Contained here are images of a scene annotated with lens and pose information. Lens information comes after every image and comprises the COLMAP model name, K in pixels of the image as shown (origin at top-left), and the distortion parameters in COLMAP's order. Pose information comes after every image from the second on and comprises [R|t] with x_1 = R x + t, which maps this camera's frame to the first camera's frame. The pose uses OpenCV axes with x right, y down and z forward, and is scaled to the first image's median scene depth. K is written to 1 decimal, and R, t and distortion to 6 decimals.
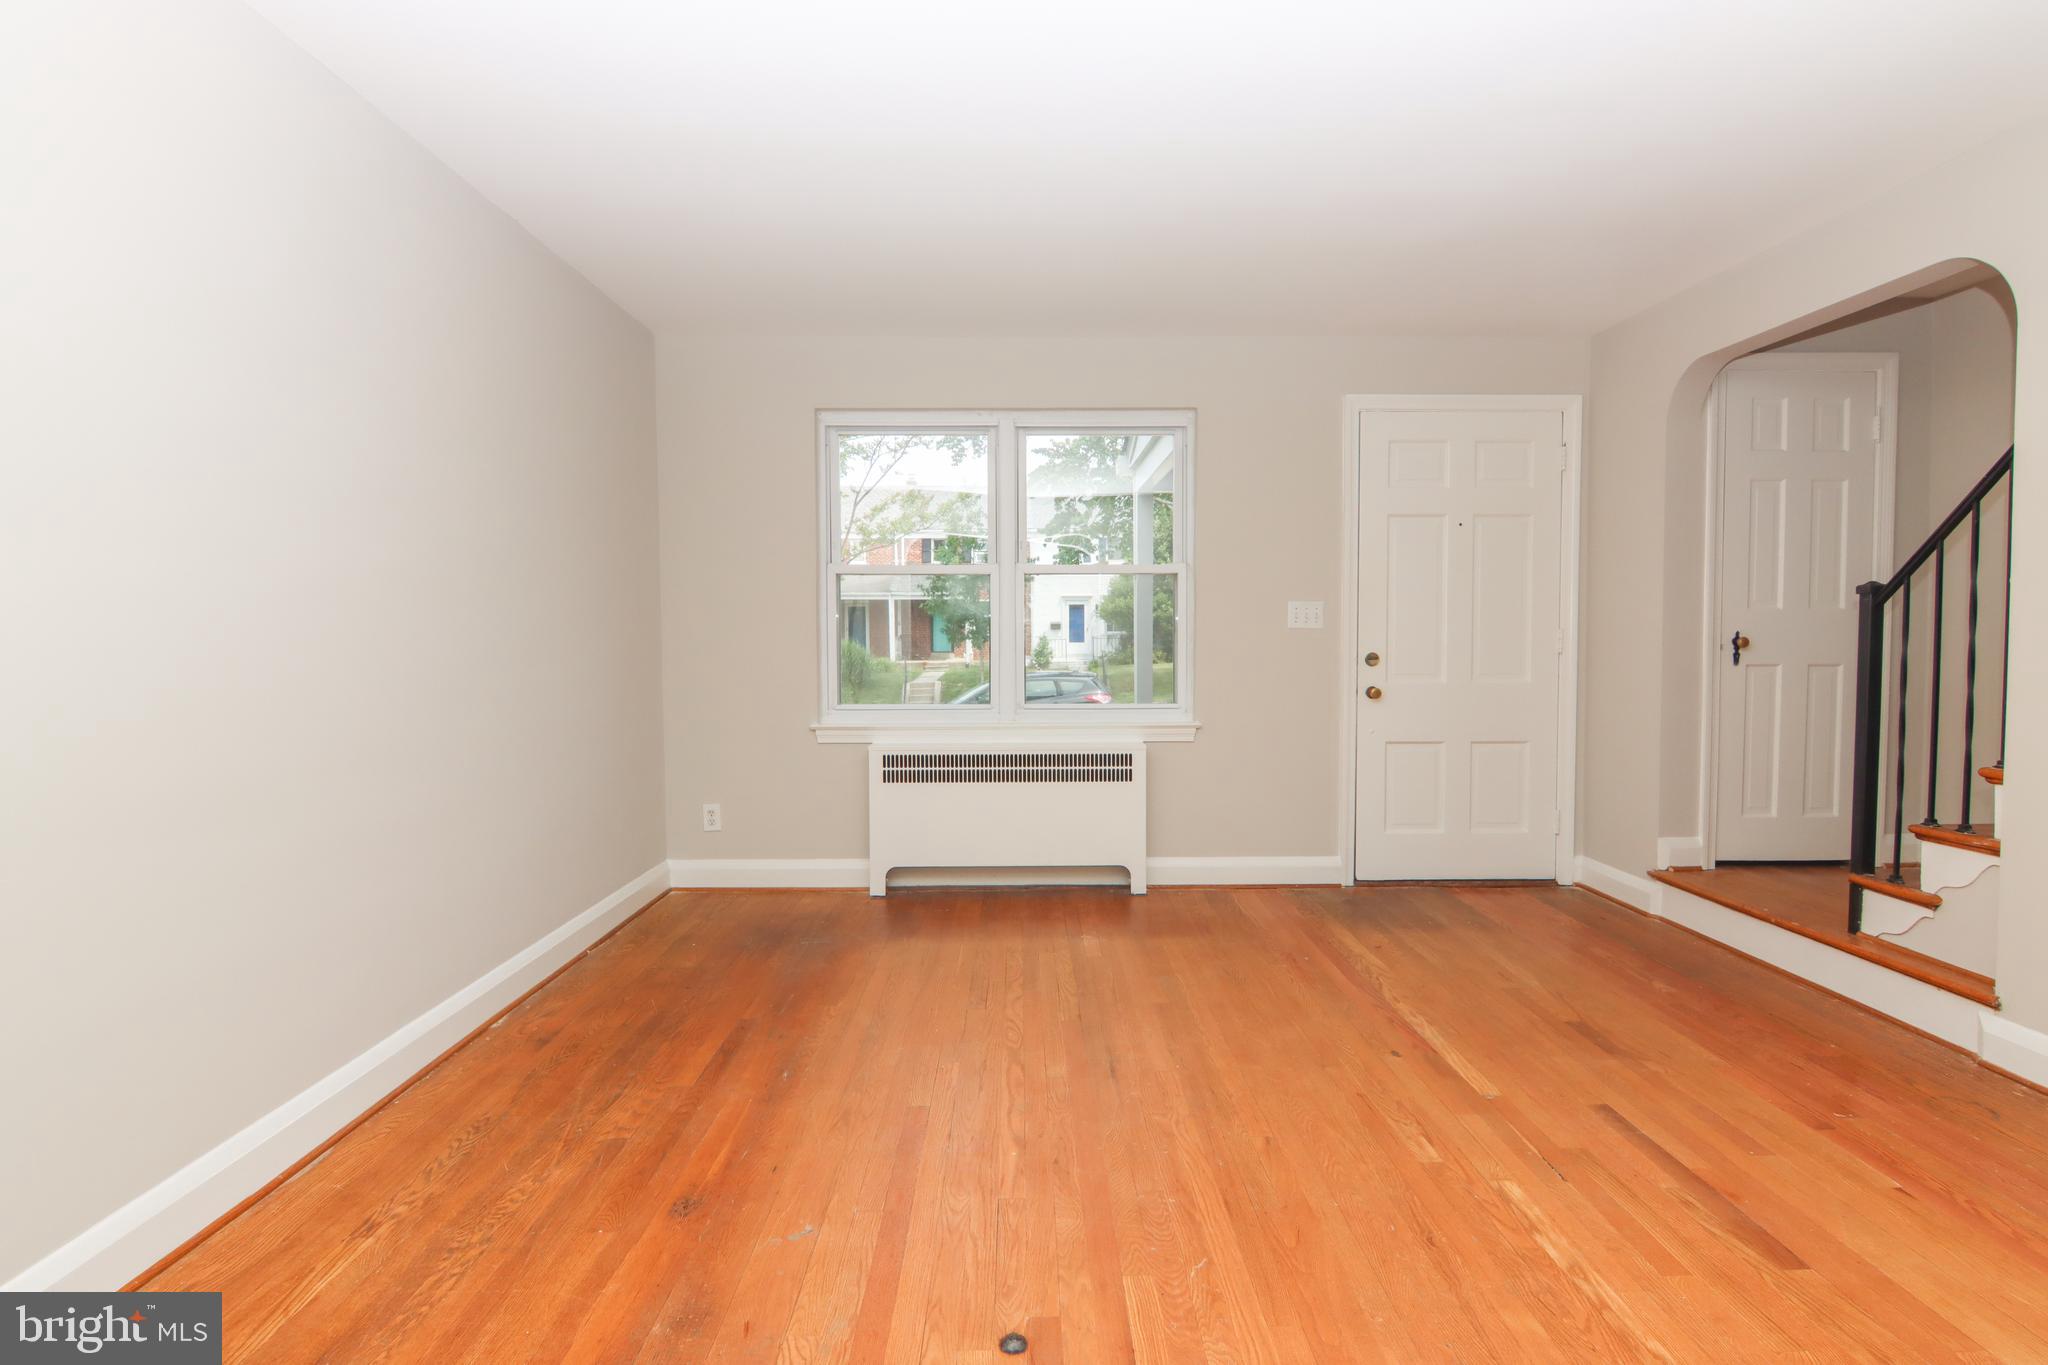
lens RADIAL K [[1062.0, 0, 1027.4], [0, 1062.0, 680.9], [0, 0, 1]] dist [-0.005339, -0.010928]
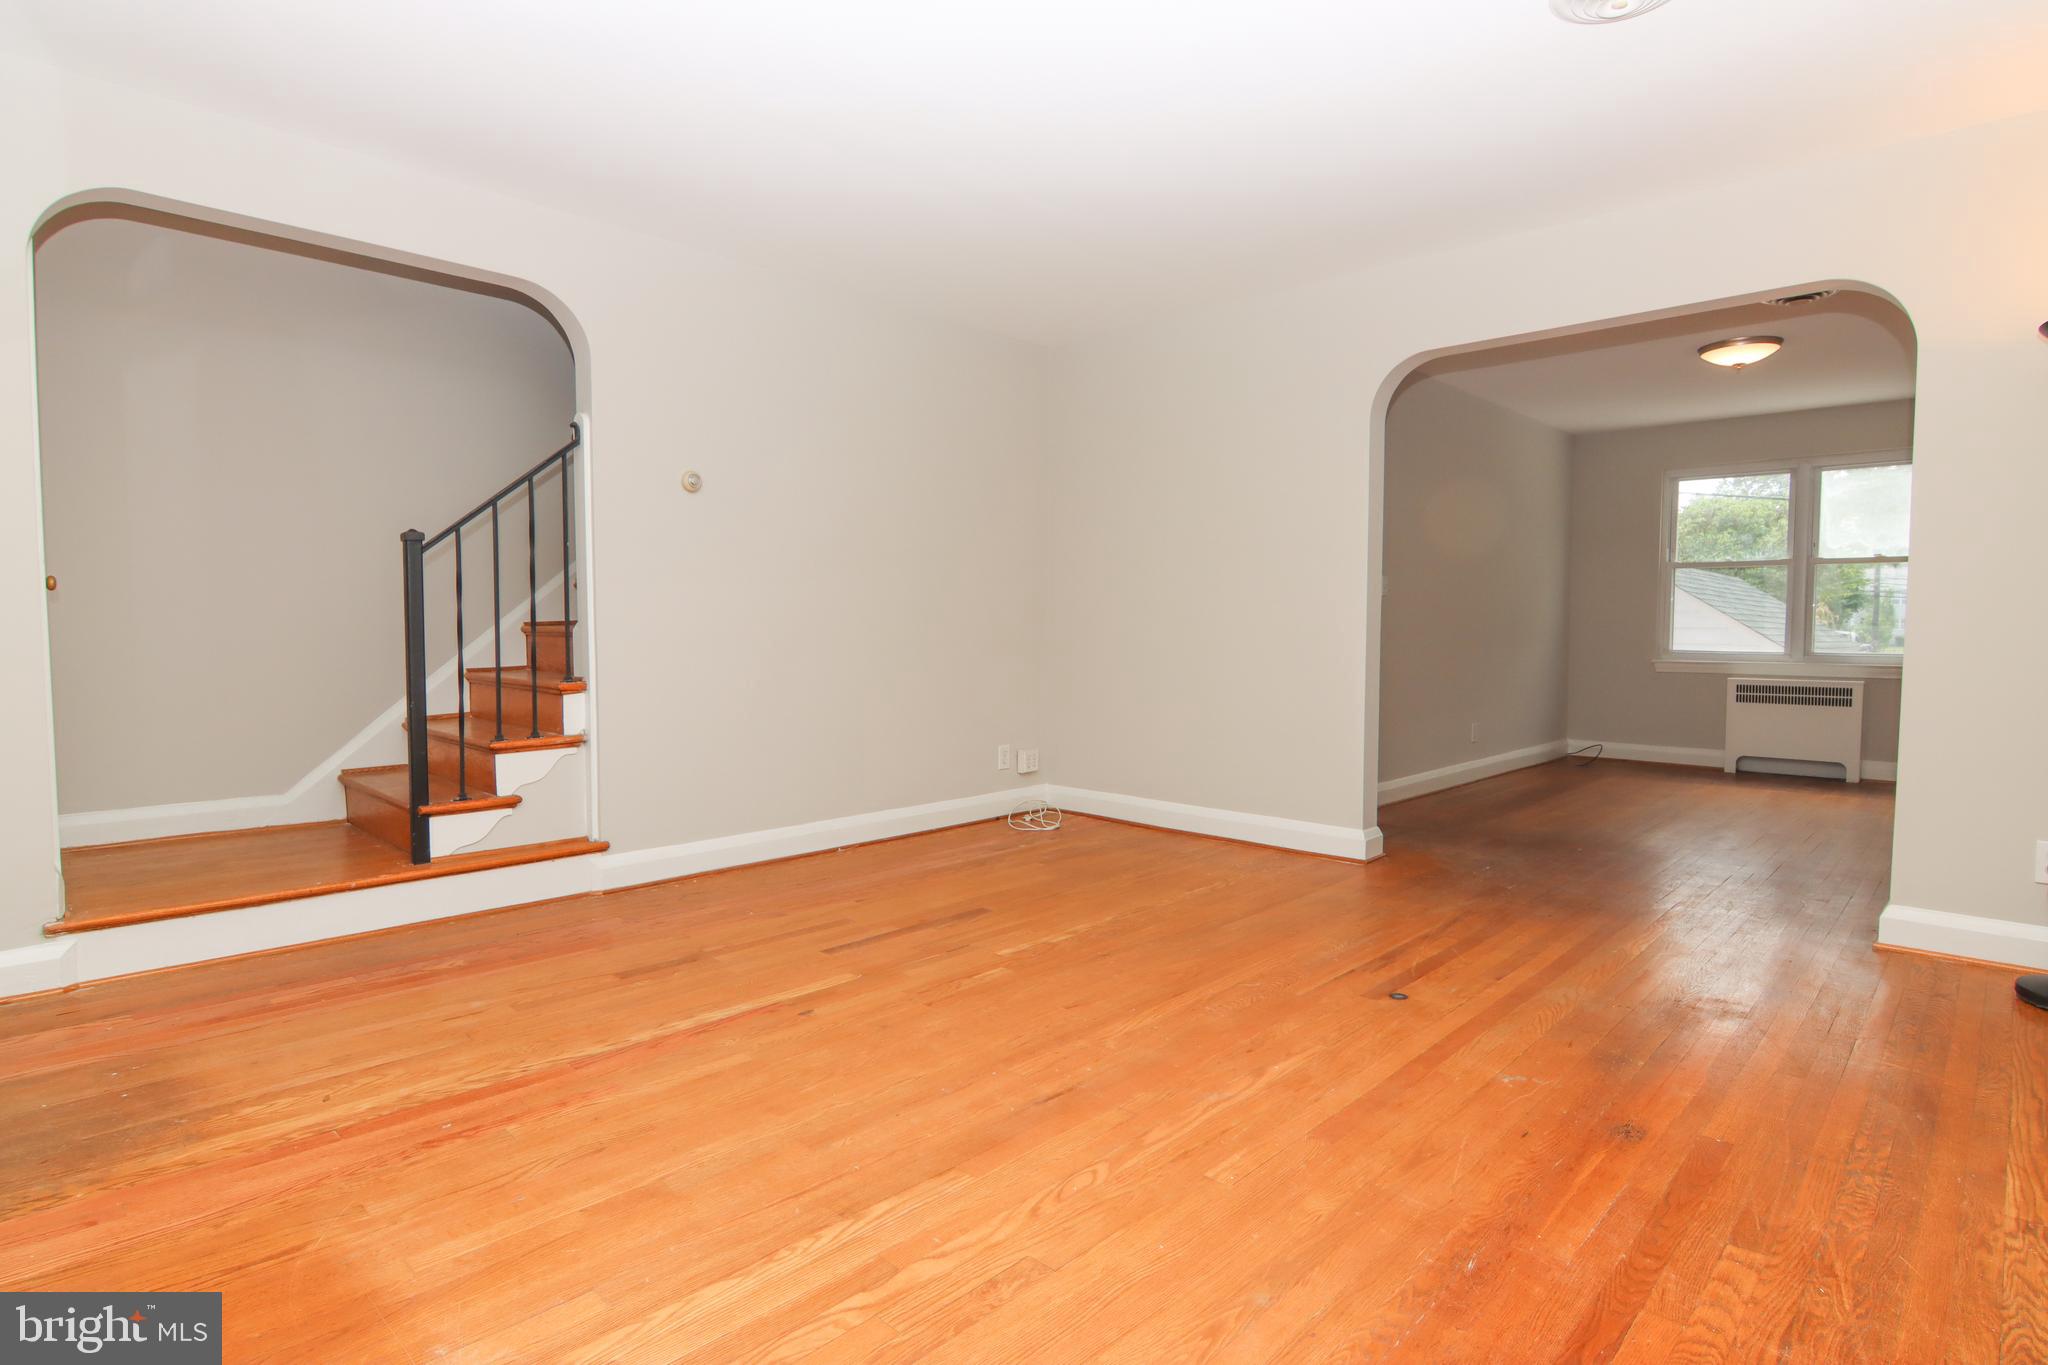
lens RADIAL K [[1062.0, 0, 1026.9], [0, 1062.0, 678.8], [0, 0, 1]] dist [-0.005339, -0.010928]
pose [[-0.716947, -0.033136, 0.696340, -0.402446], [0.030950, 0.996372, 0.079279, -0.009174], [-0.696441, 0.078390, -0.713320, 1.397898]]
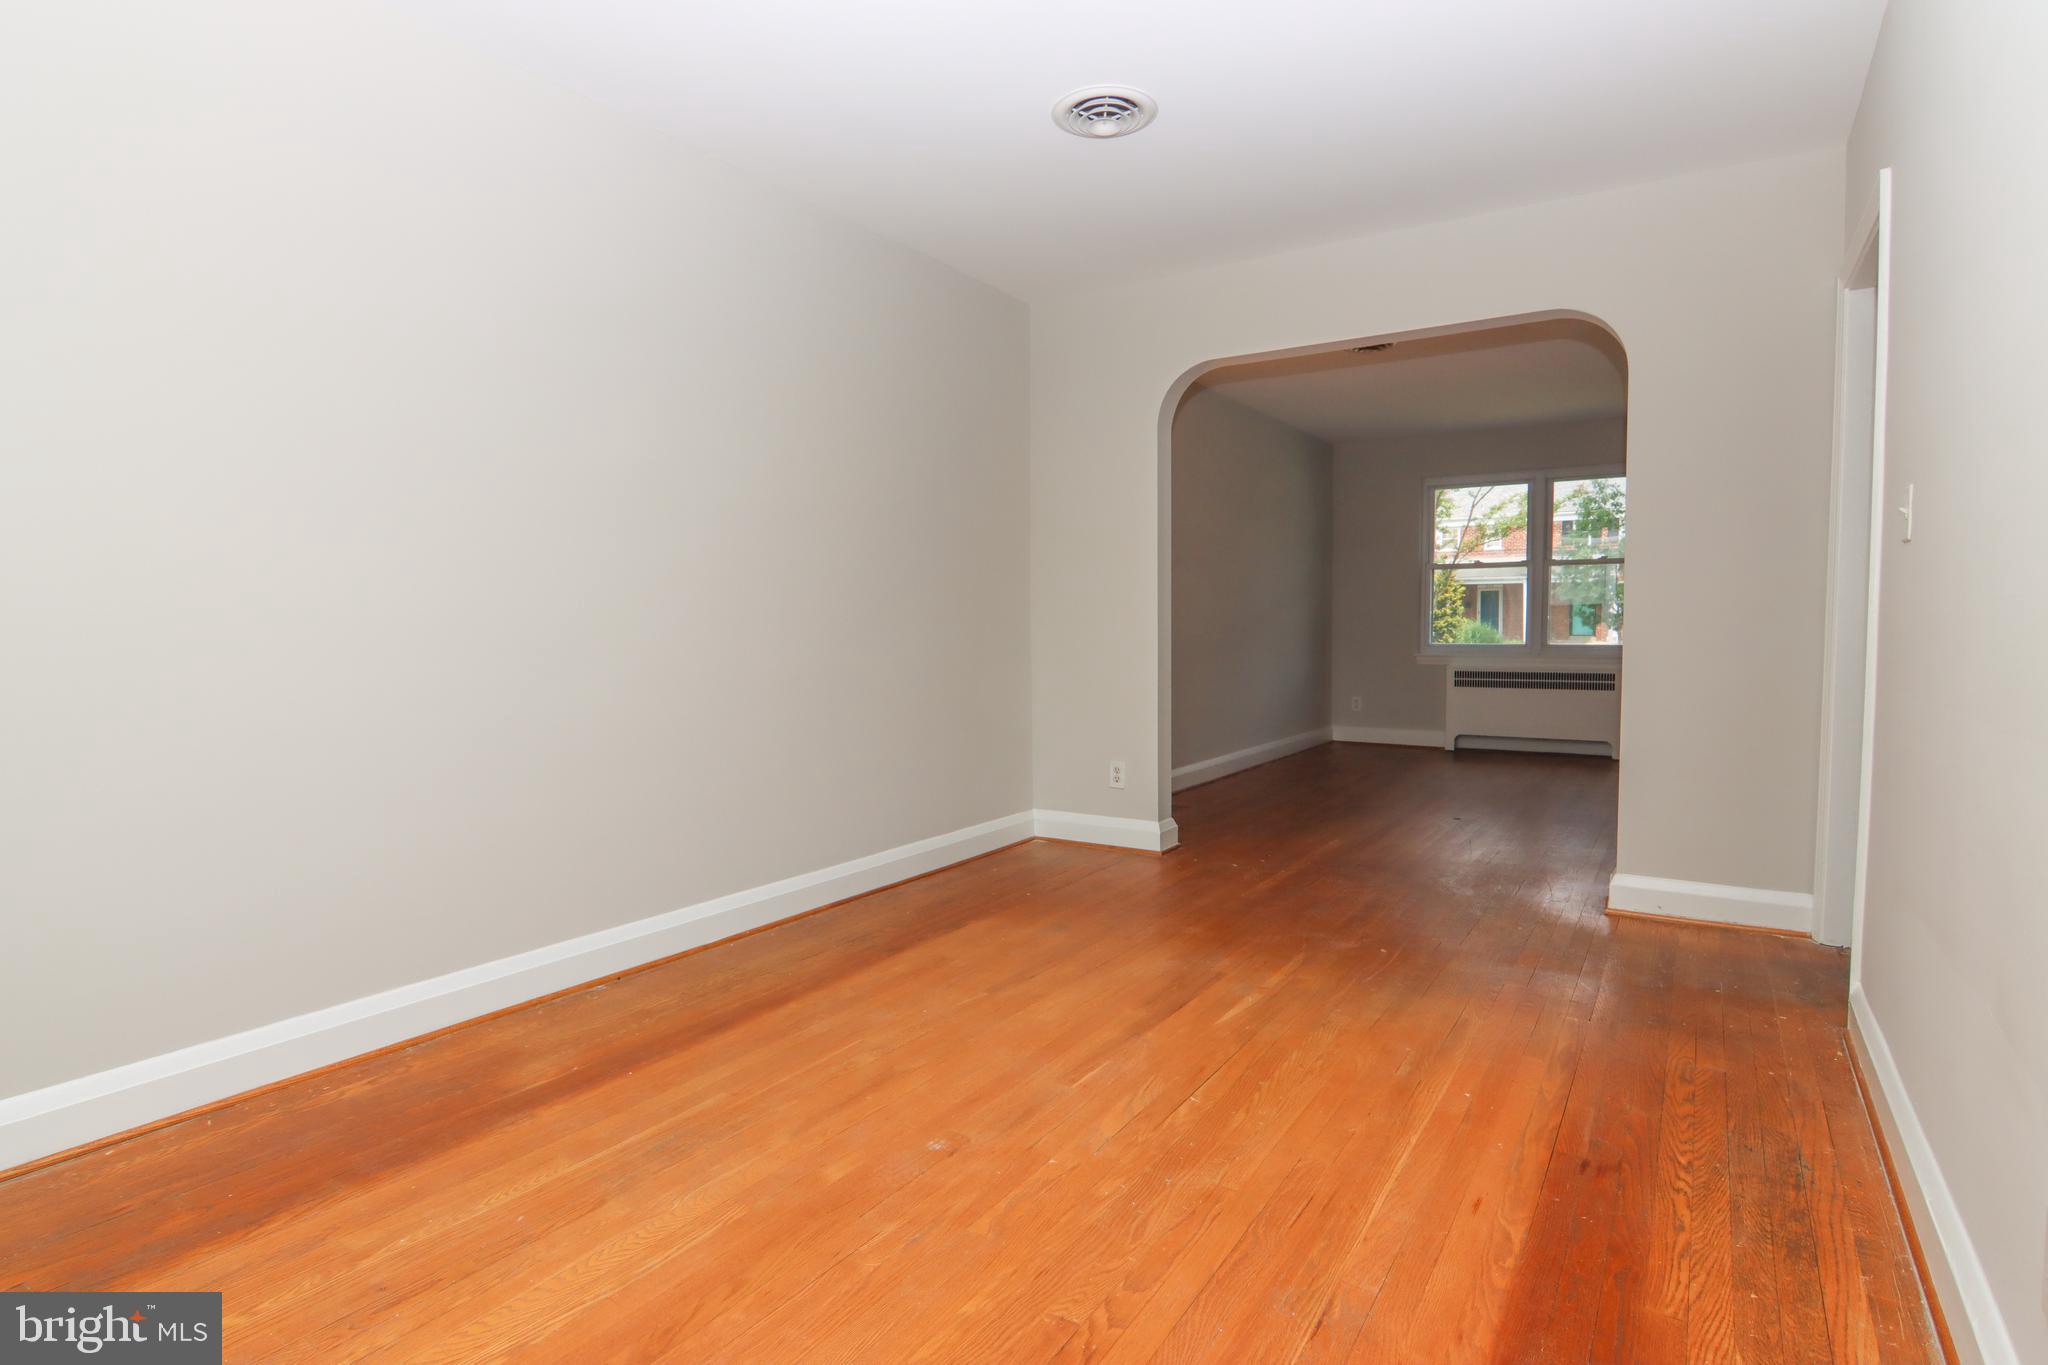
lens RADIAL K [[1062.0, 0, 1009.3], [0, 1062.0, 685.0], [0, 0, 1]] dist [-0.005339, -0.010928]
pose [[0.828147, 0.030717, -0.559668, 0.353912], [-0.022767, 0.999517, 0.021170, 0.107260], [0.560048, -0.004790, 0.828447, -1.304046]]
